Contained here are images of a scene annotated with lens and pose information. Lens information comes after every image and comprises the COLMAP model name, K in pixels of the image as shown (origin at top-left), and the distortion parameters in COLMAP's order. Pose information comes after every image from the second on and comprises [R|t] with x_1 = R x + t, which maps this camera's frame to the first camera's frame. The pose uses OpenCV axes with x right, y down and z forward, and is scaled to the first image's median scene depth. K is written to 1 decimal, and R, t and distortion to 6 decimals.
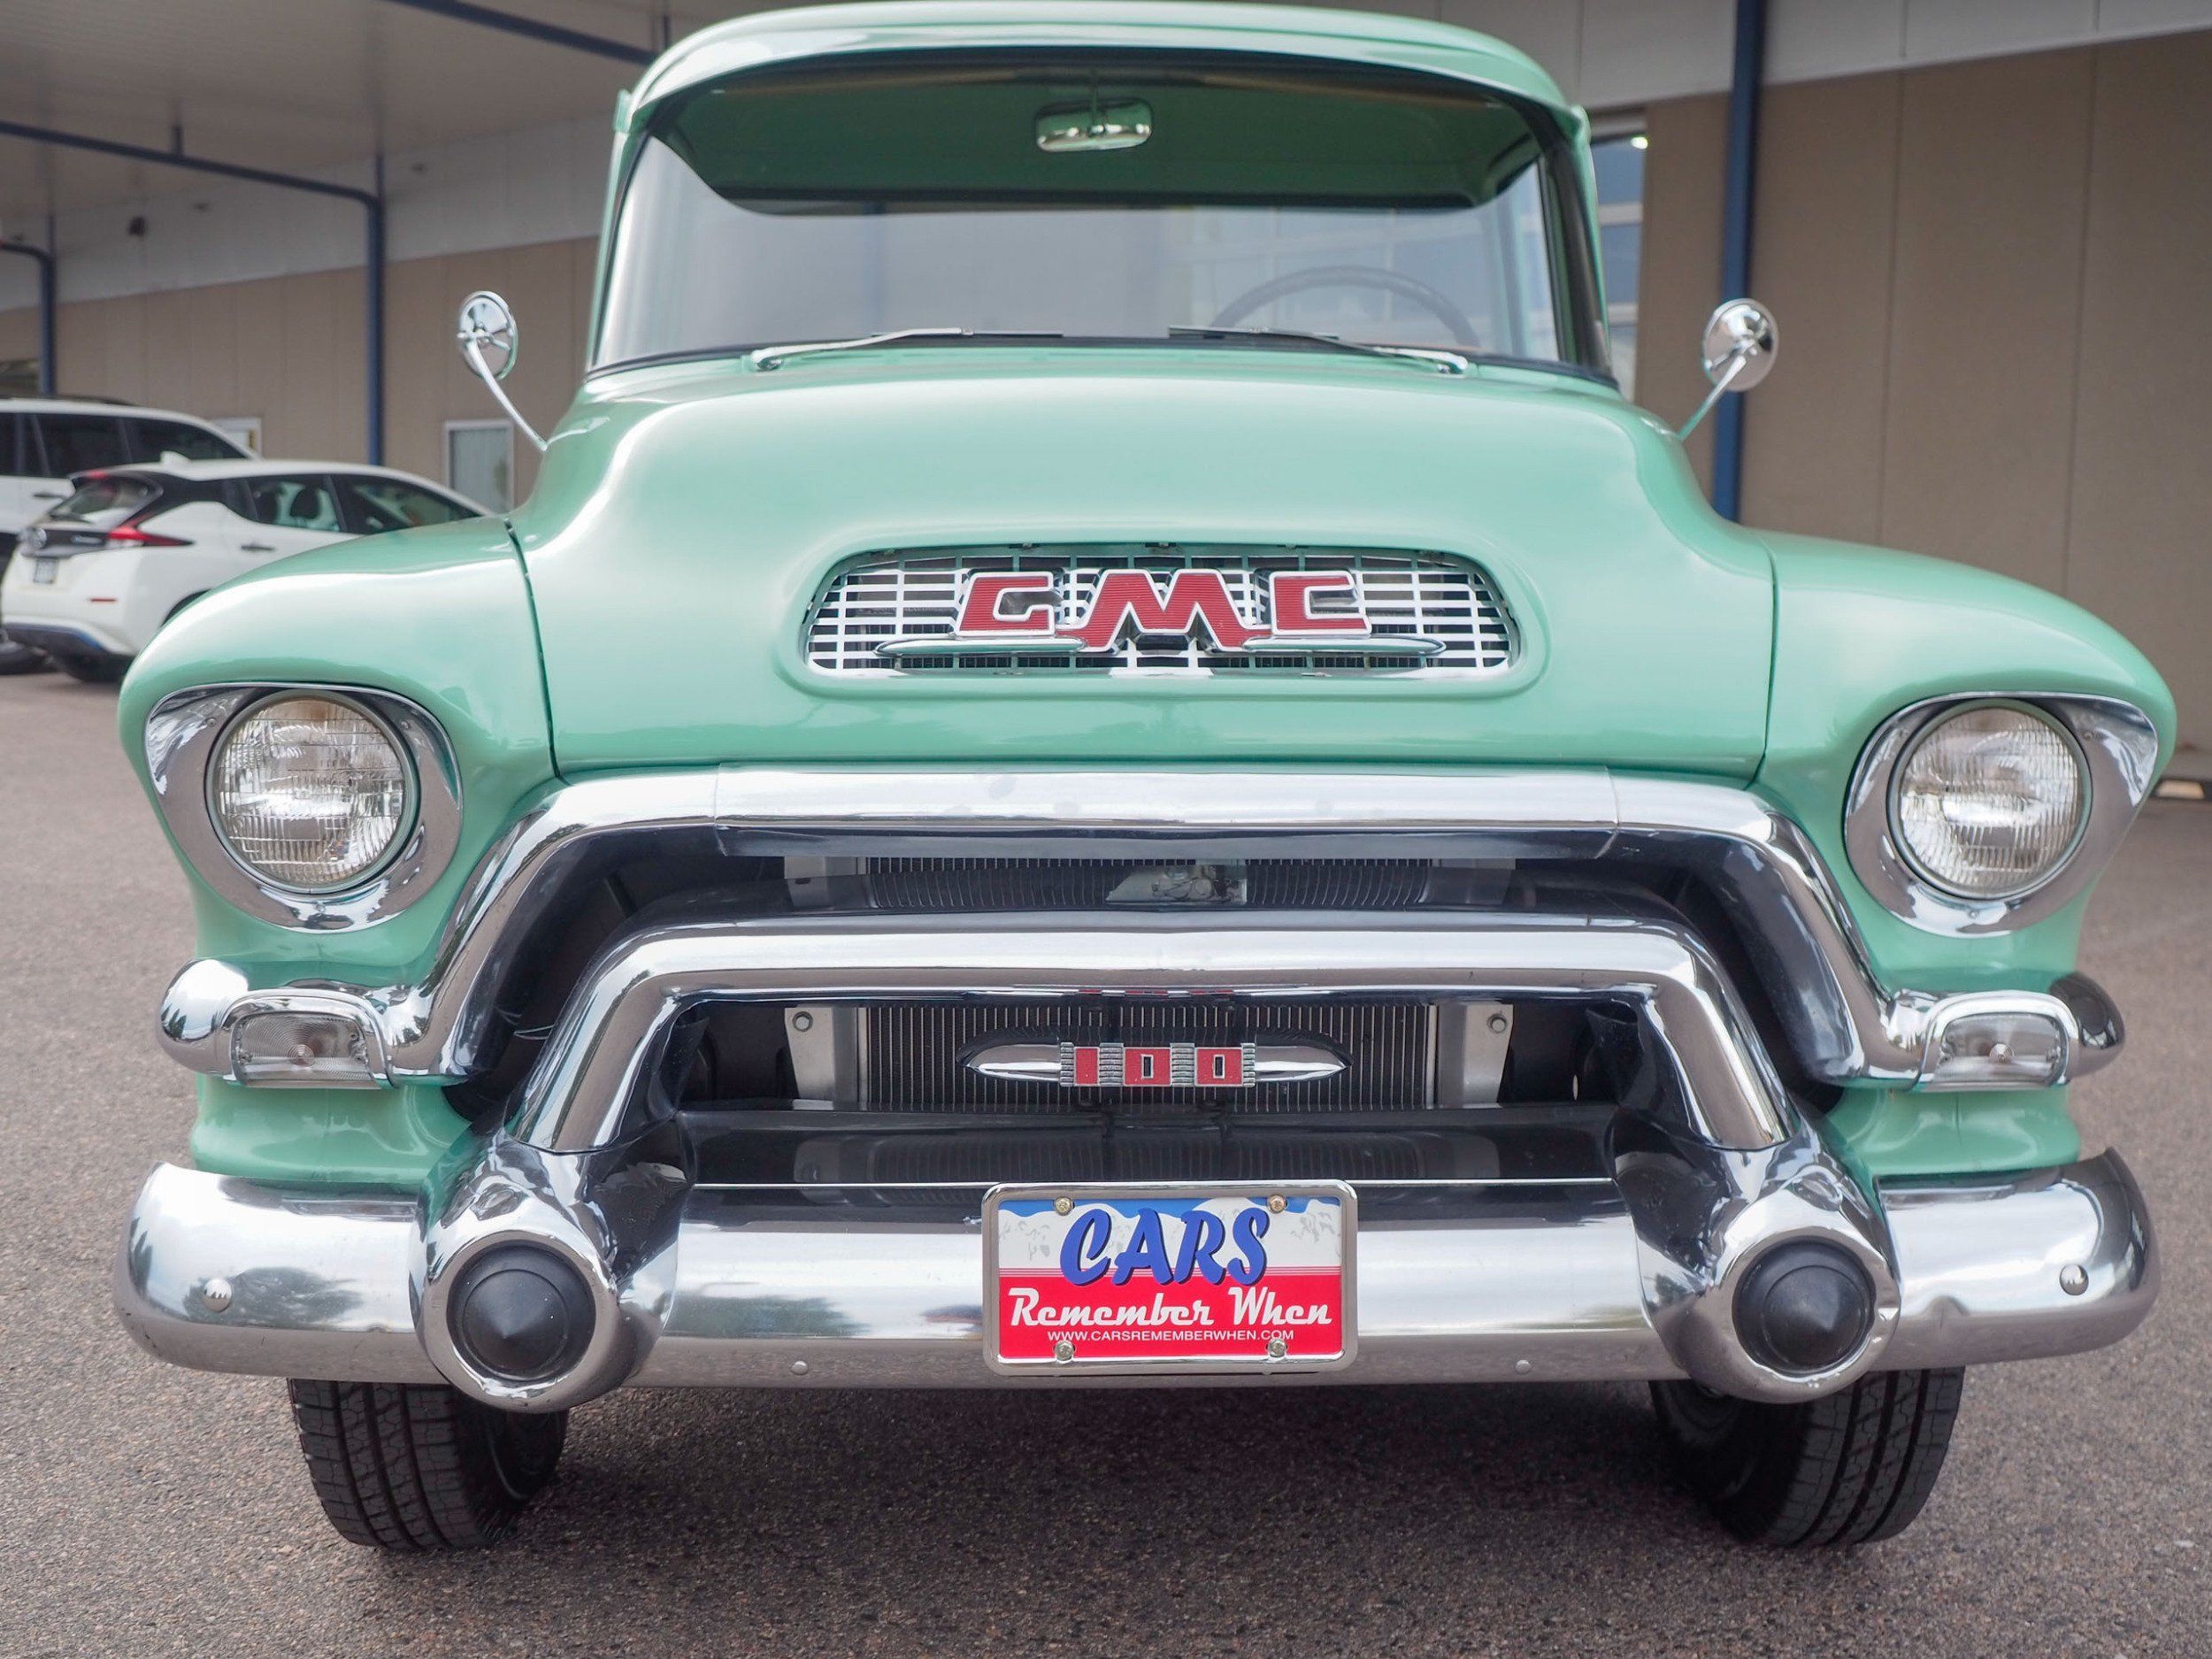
lens RADIAL K [[2457.5, 0, 1109.9], [0, 2457.5, 808.0], [0, 0, 1]] dist [0.010772, 0.007768]
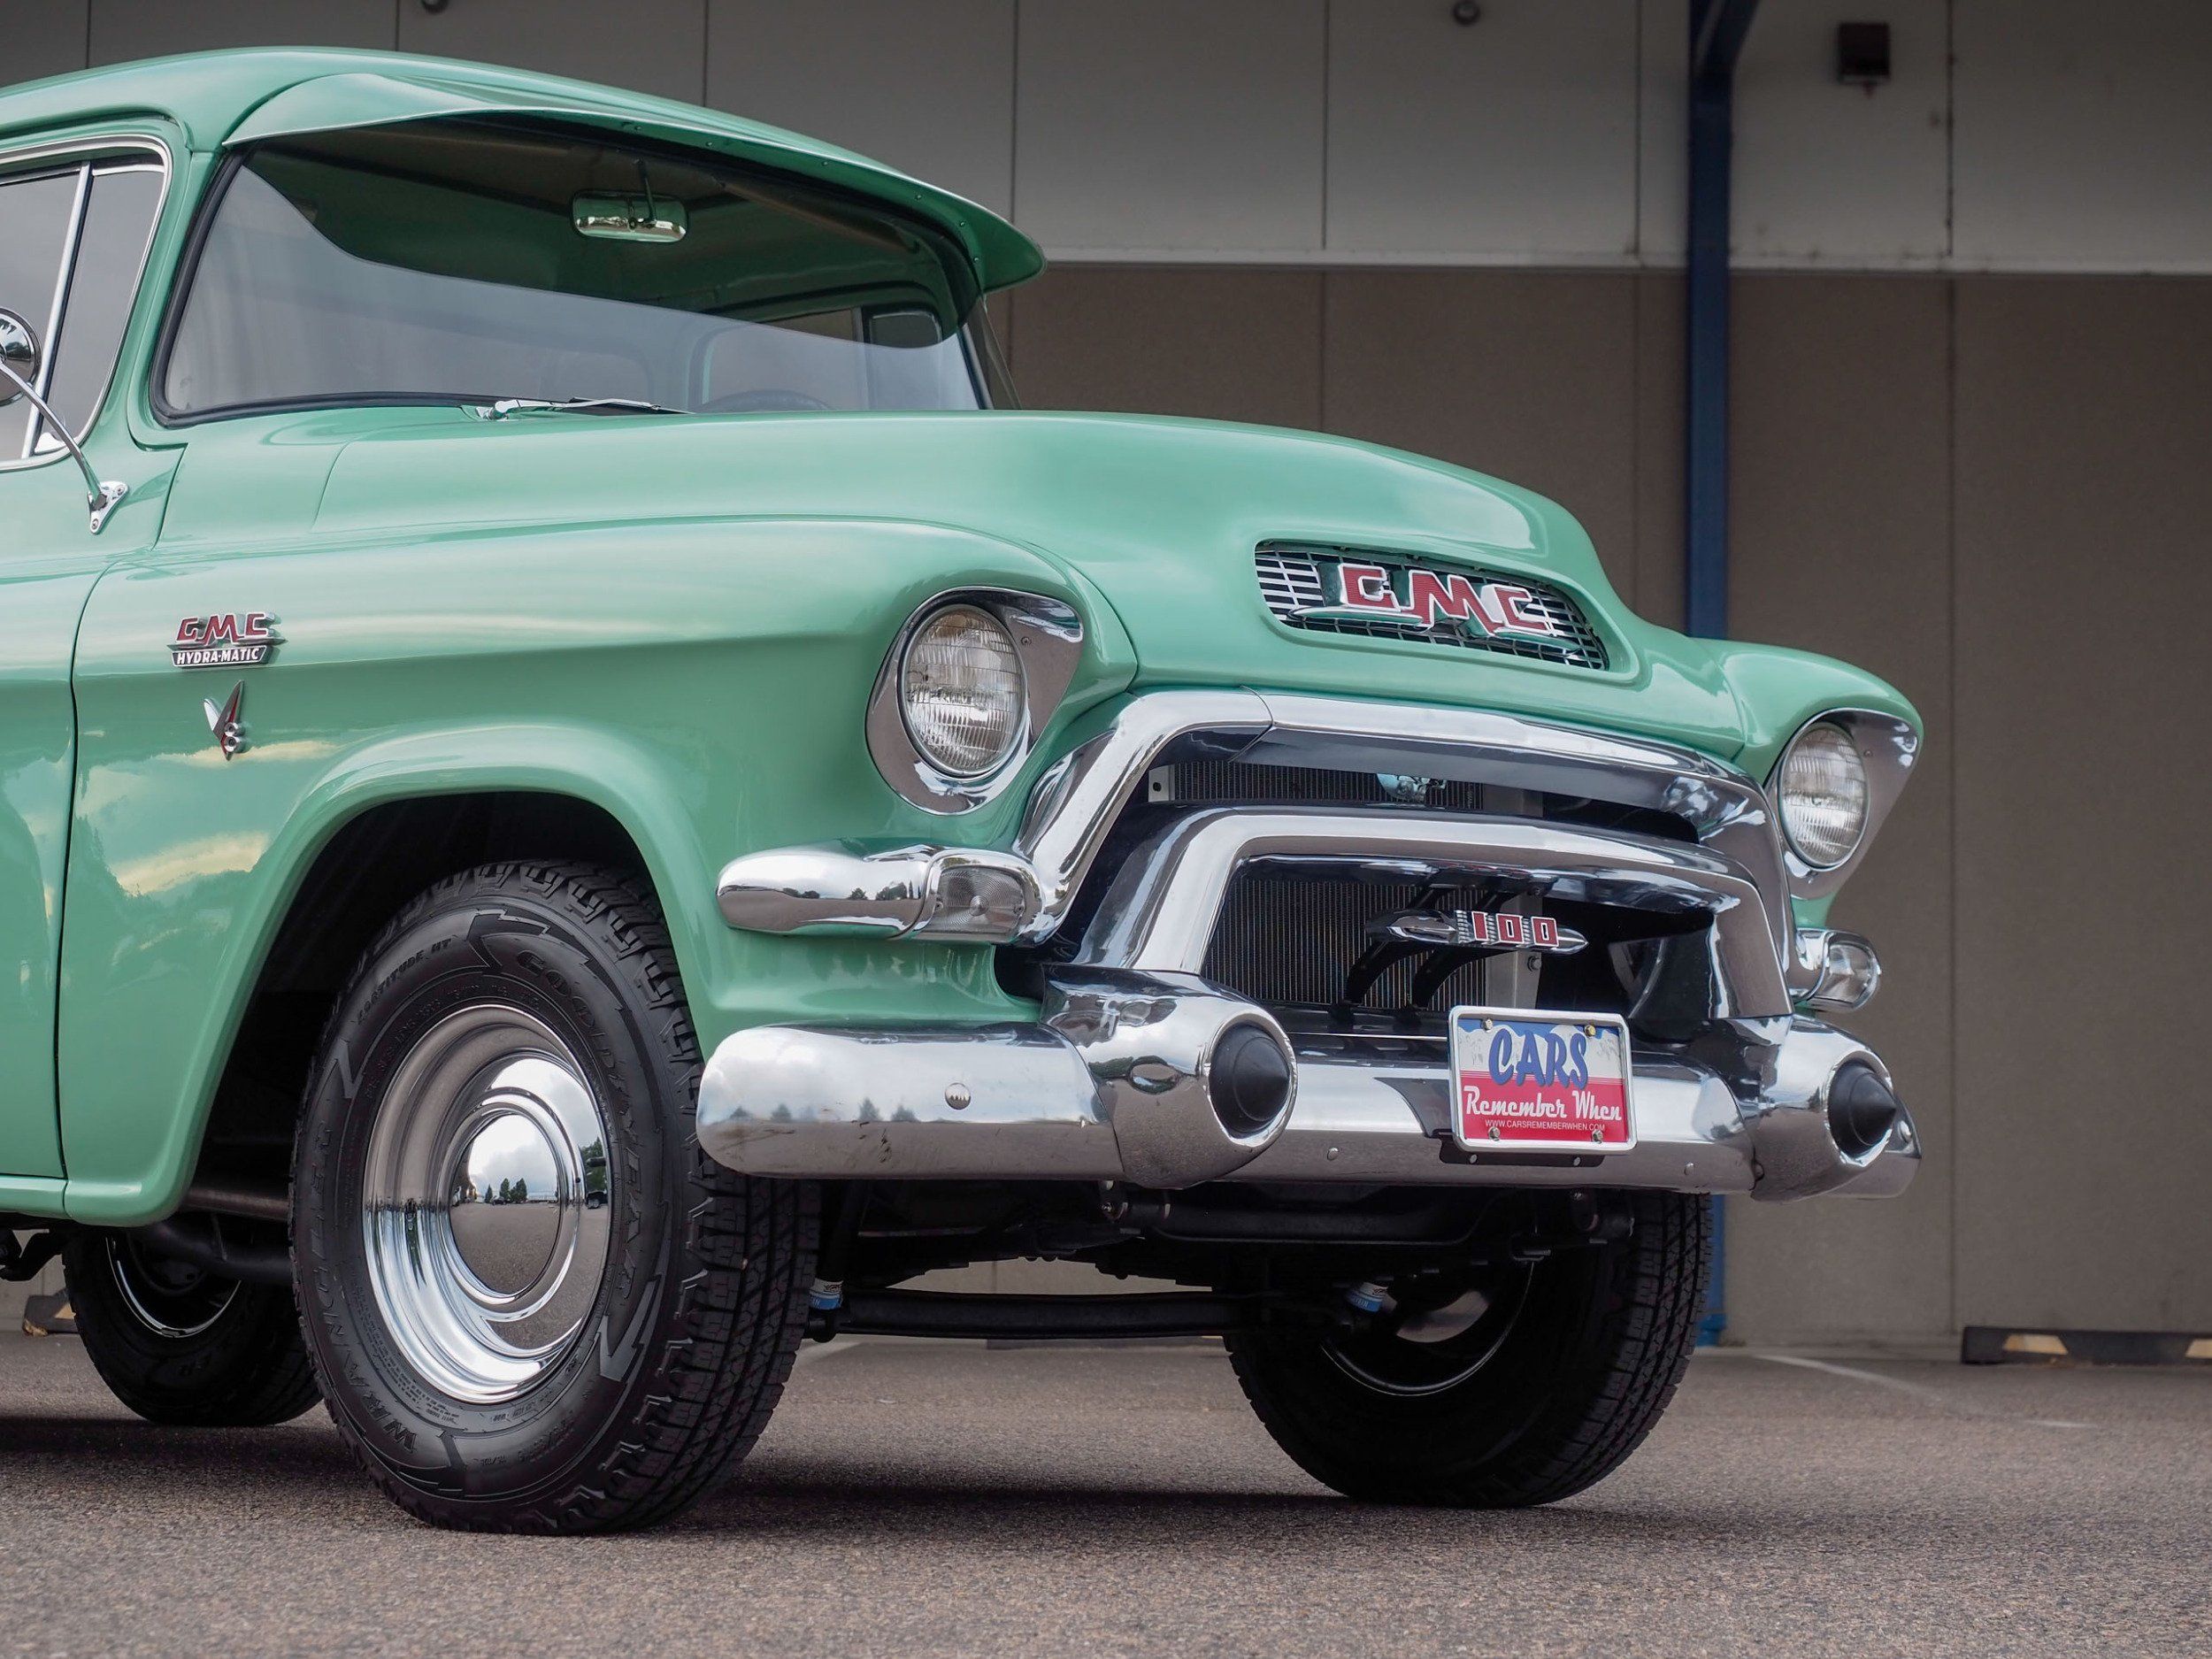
lens RADIAL K [[5107.4, 0, 998.3], [0, 5107.4, 823.4], [0, 0, 1]] dist [-0.008834, 0.001297]
pose [[0.741674, 0.059705, 0.668098, -2.008344], [0.063840, 0.985226, -0.158916, 0.462671], [-0.667716, 0.160515, 0.726905, -0.825686]]
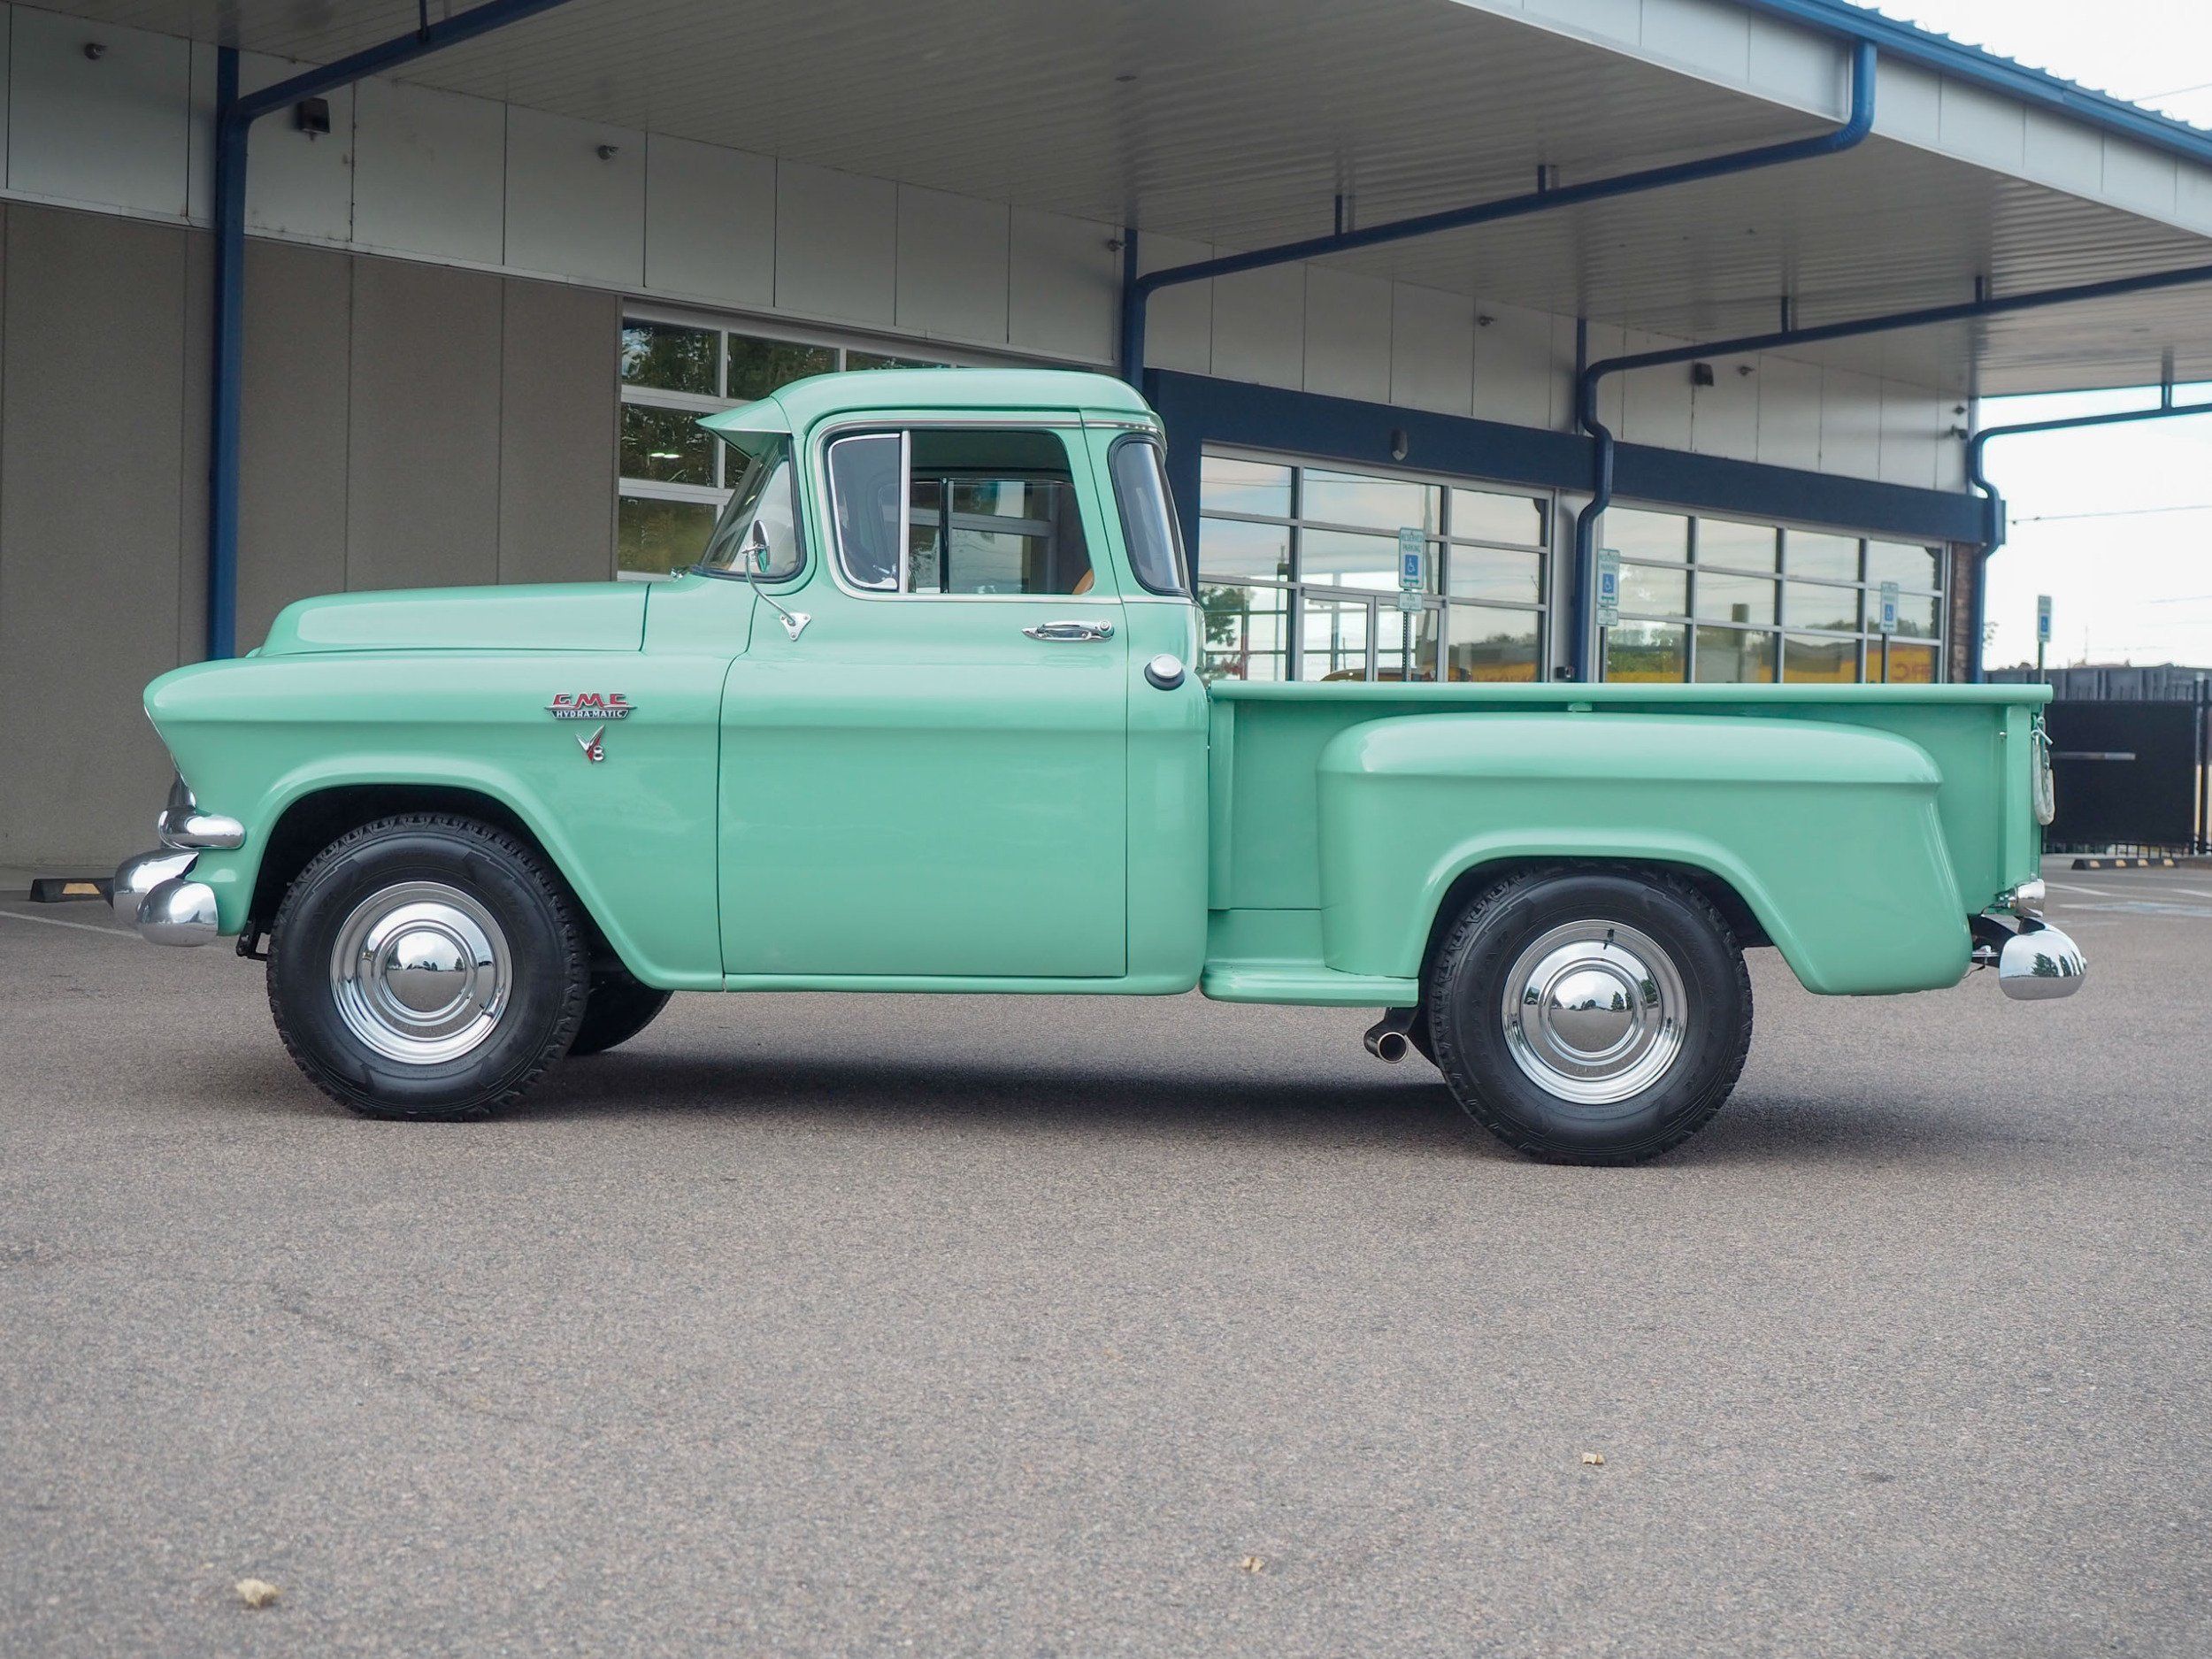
lens RADIAL K [[3024.7, 0, 1119.3], [0, 3024.7, 810.9], [0, 0, 1]] dist [0.004089, -0.008747]
pose [[0.017906, -0.034085, 0.999259, -3.980946], [0.078440, 0.996386, 0.032582, -0.177695], [-0.996758, 0.077798, 0.020515, 1.848329]]
